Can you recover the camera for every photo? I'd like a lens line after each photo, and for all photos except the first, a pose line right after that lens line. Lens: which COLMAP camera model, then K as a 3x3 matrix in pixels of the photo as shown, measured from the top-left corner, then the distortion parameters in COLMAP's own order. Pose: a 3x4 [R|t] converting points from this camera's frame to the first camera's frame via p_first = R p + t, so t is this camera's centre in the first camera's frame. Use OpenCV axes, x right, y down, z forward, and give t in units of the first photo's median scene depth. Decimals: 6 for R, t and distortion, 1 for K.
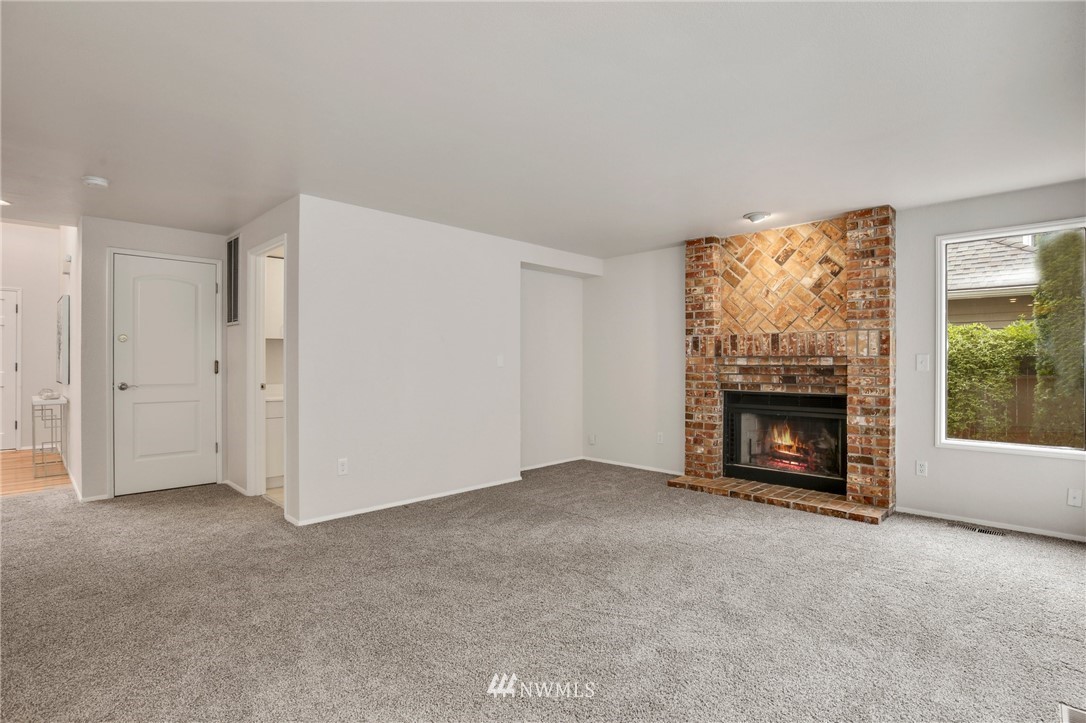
lens RADIAL K [[526.4, 0, 544.0], [0, 526.4, 365.3], [0, 0, 1]] dist [-0.015763, 0.002496]
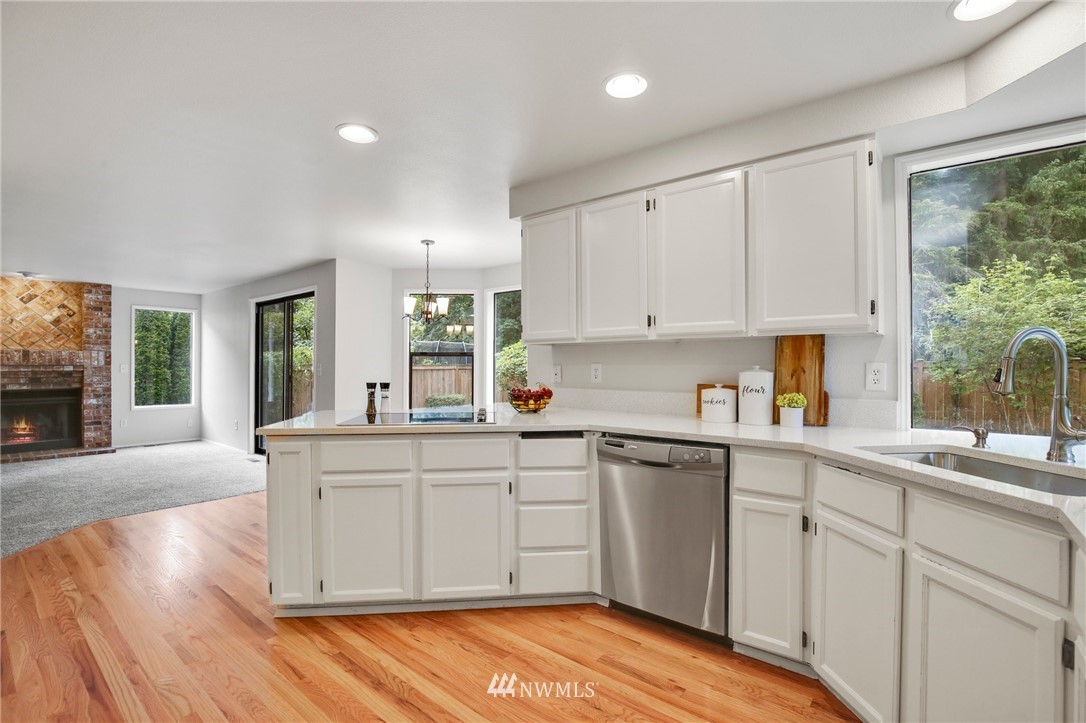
lens RADIAL K [[513.3, 0, 551.8], [0, 513.3, 358.3], [0, 0, 1]] dist [-0.027323, 0.005834]
pose [[-0.111431, 0.006866, 0.993749, -1.188947], [0.005896, 0.999963, -0.006248, -0.019811], [-0.993755, 0.005163, -0.111467, -0.338619]]
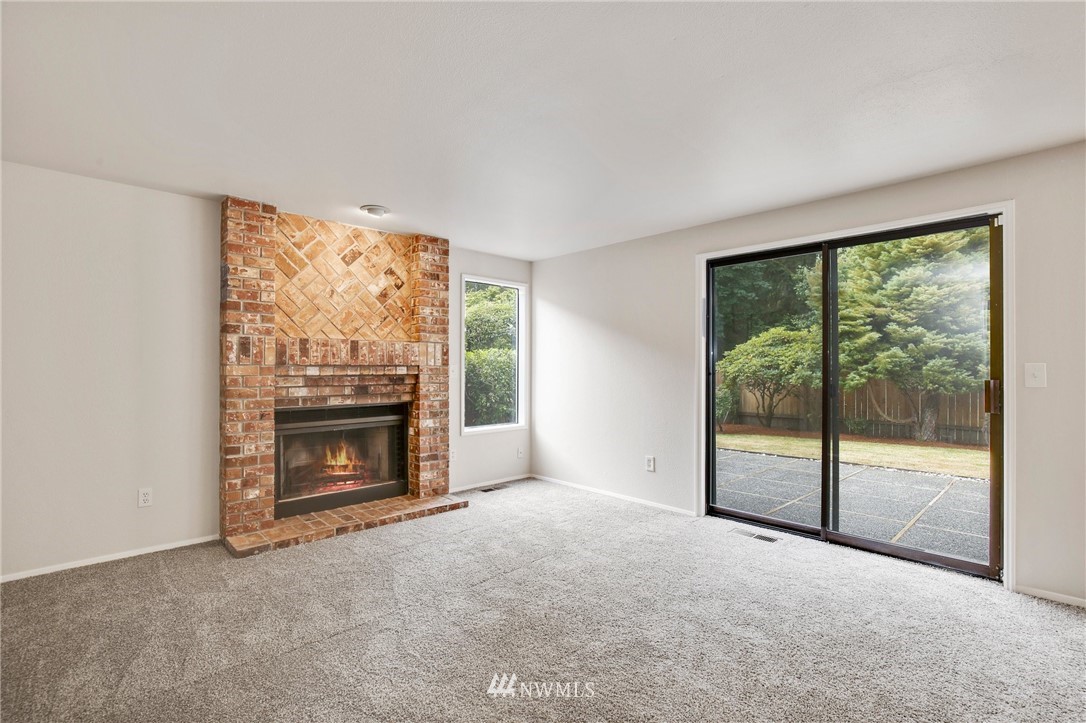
lens RADIAL K [[513.3, 0, 541.4], [0, 513.3, 360.4], [0, 0, 1]] dist [-0.027323, 0.005834]
pose [[0.023922, 0.006743, 0.999691, -0.456956], [0.002917, 0.999973, -0.006815, -0.019393], [-0.999710, 0.003079, 0.023902, 0.681369]]
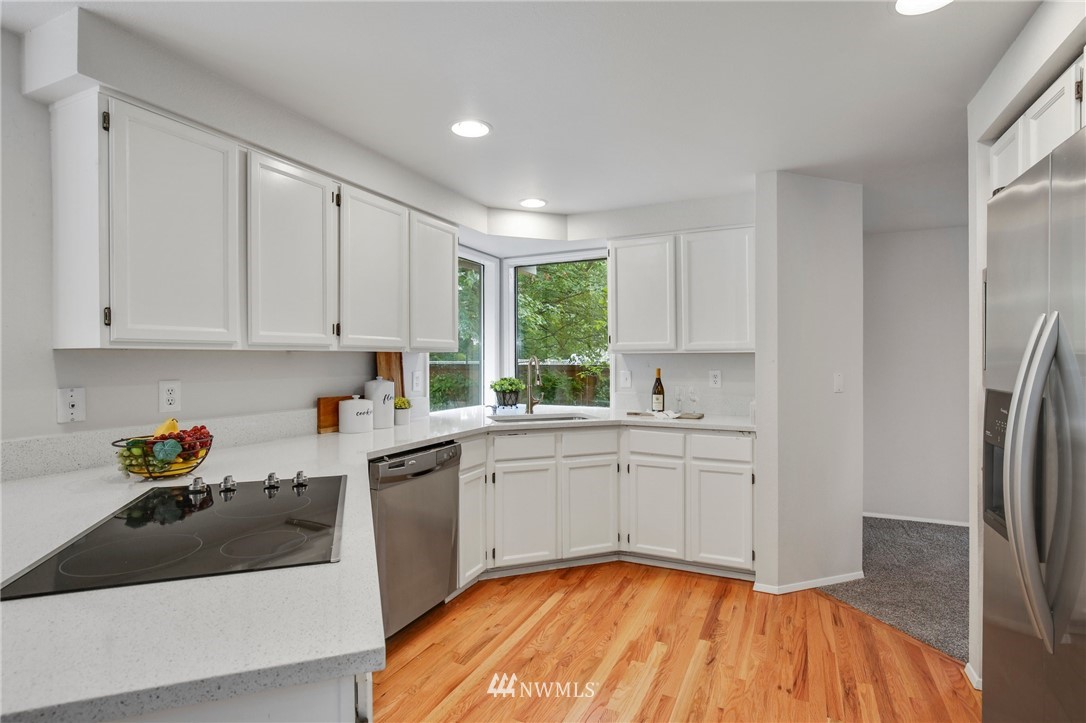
lens RADIAL K [[526.4, 0, 553.5], [0, 526.4, 362.1], [0, 0, 1]] dist [-0.015763, 0.002496]
pose [[-0.932091, 0.003329, -0.362209, -0.589221], [0.000050, 0.999959, 0.009063, -0.038883], [0.362225, 0.008430, -0.932053, 0.087828]]
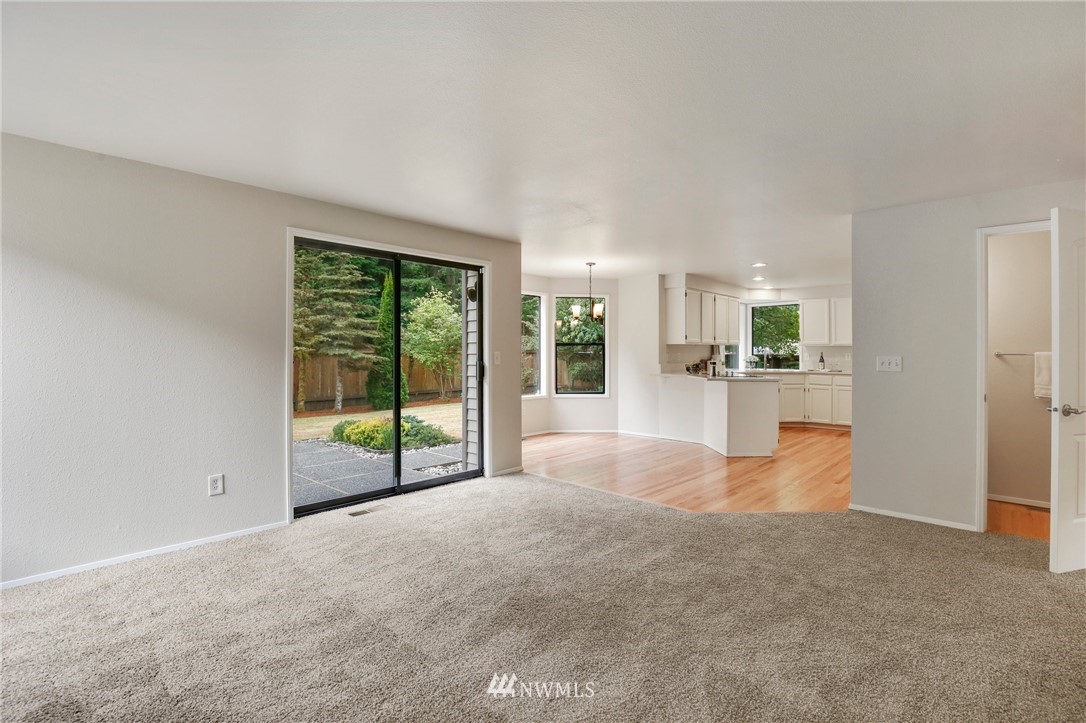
lens RADIAL K [[513.3, 0, 548.2], [0, 513.3, 352.5], [0, 0, 1]] dist [-0.027323, 0.005834]
pose [[-0.998243, -0.003741, -0.059132, 0.124850], [-0.003917, 0.999988, 0.002858, -0.020753], [0.059121, 0.003084, -0.998246, 1.271829]]
